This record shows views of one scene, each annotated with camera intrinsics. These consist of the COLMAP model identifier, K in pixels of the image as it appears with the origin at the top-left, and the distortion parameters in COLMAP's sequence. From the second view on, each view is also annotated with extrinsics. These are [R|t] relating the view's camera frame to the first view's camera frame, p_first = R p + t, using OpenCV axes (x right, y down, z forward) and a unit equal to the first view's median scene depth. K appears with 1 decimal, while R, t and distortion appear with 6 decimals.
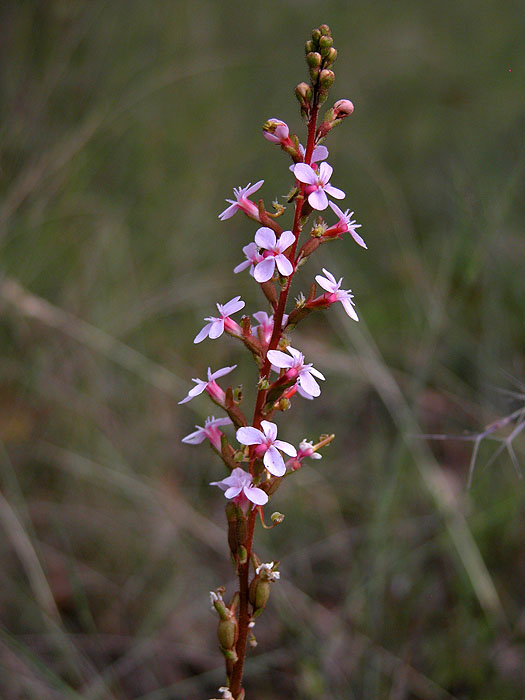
lens RADIAL K [[1890.6, 0, 263.8], [0, 1890.6, 349.9], [0, 0, 1]] dist [0.191852, 0.000000]
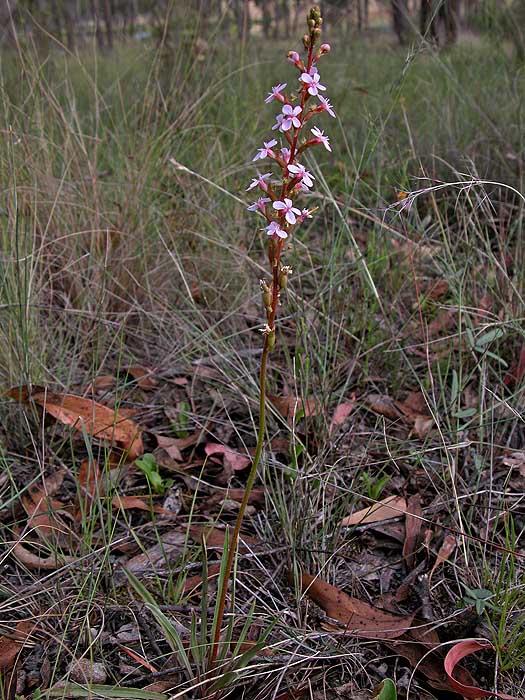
lens RADIAL K [[734.7, 0, 262.0], [0, 734.7, 350.2], [0, 0, 1]] dist [-0.001906, 0.000000]
pose [[0.999737, 0.008939, -0.021125, -0.007531], [-0.004852, 0.982518, 0.186104, 0.050176], [0.022419, -0.185953, 0.982303, 0.156039]]
